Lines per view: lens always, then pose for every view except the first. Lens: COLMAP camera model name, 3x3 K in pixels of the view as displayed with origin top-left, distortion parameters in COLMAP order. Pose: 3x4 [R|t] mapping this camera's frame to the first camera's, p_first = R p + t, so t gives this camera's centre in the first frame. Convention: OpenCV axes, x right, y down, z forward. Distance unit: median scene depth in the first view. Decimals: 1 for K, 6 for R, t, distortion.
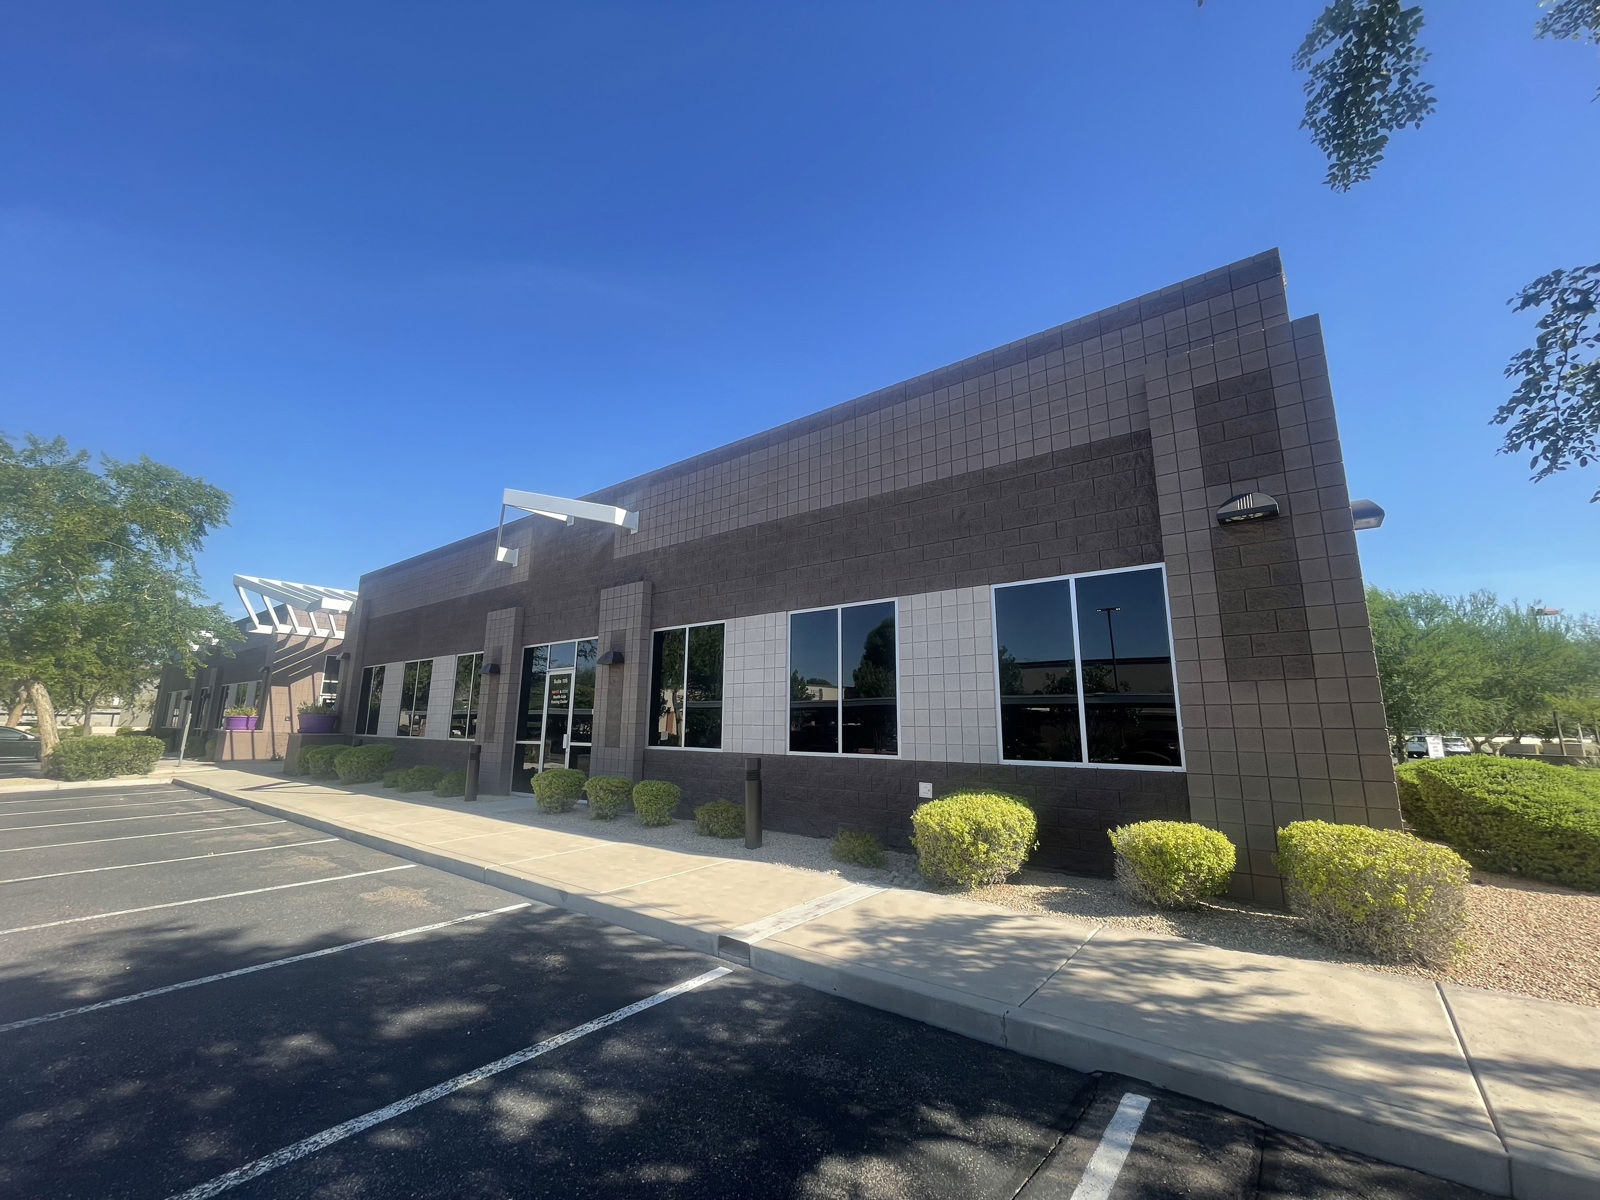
lens RADIAL K [[647.9, 0, 807.0], [0, 647.9, 599.3], [0, 0, 1]] dist [-0.002718, -0.000079]
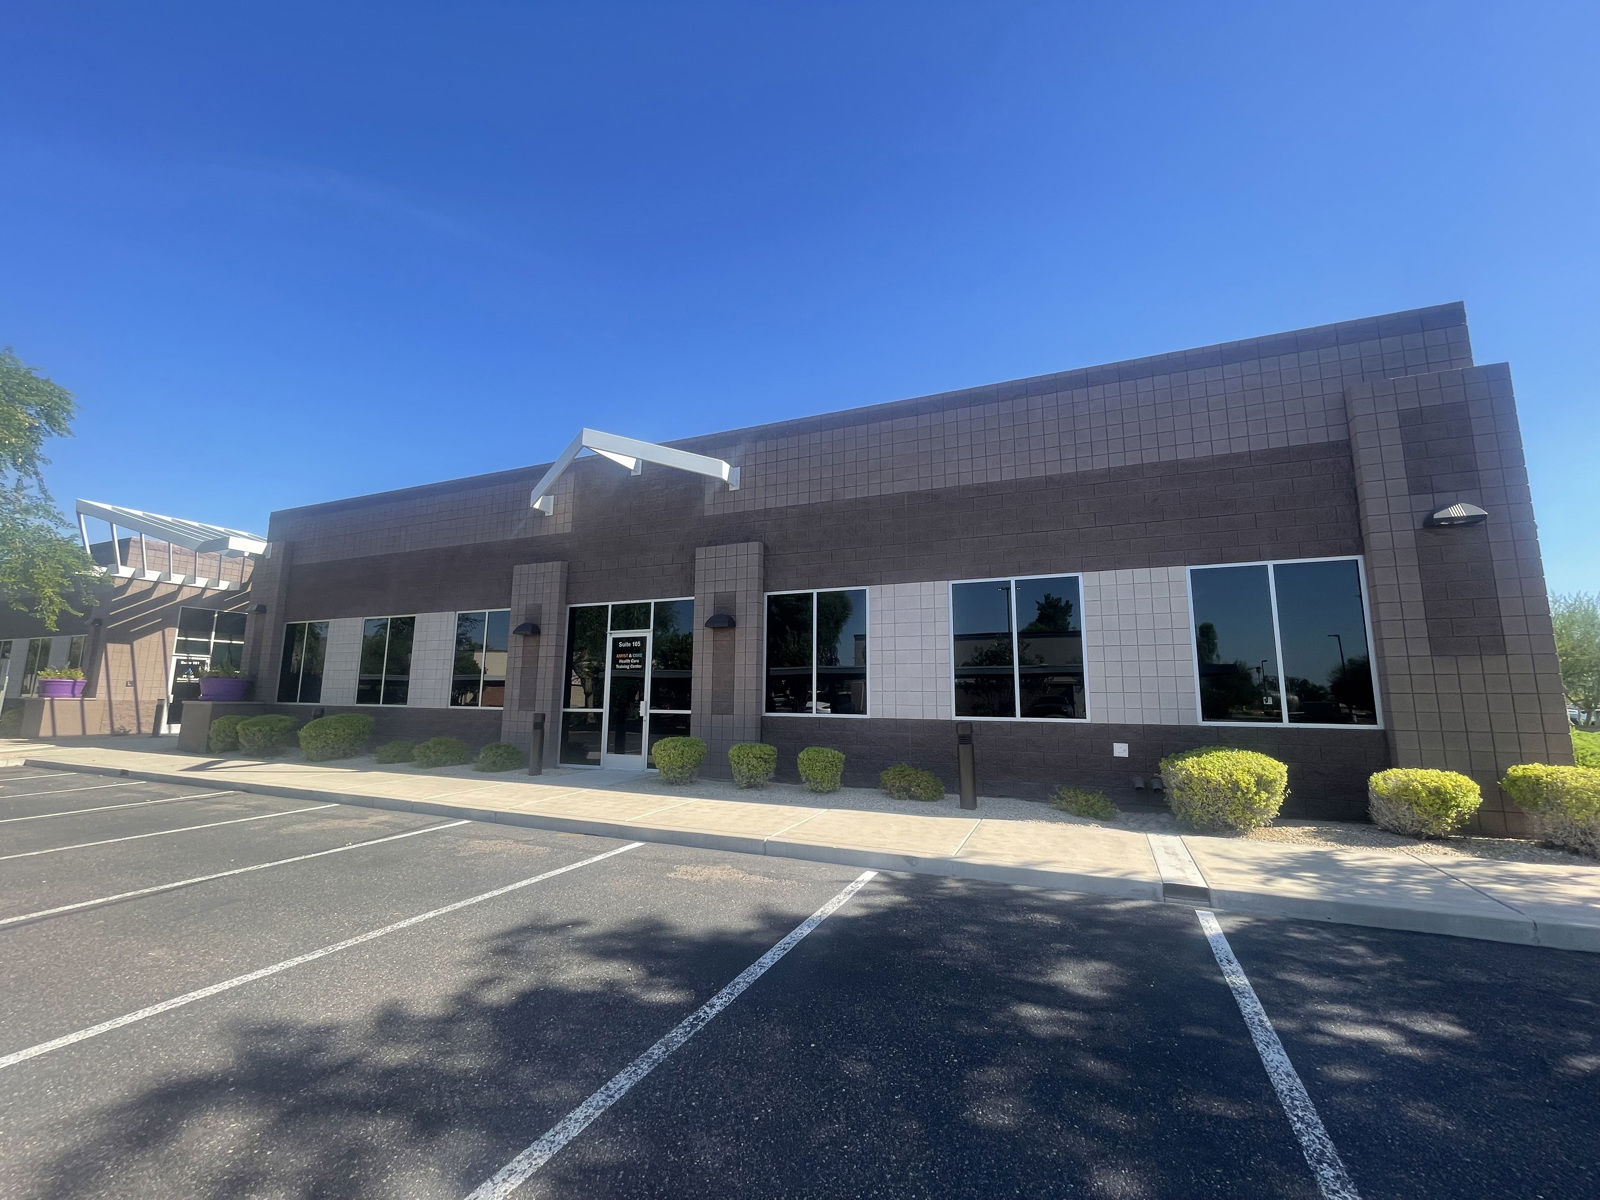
lens RADIAL K [[647.9, 0, 806.6], [0, 647.9, 599.2], [0, 0, 1]] dist [-0.002718, -0.000079]
pose [[0.968458, 0.037255, 0.246377, -0.603898], [-0.048717, 0.997987, 0.040591, 0.021029], [-0.244369, -0.051314, 0.968324, 0.079129]]
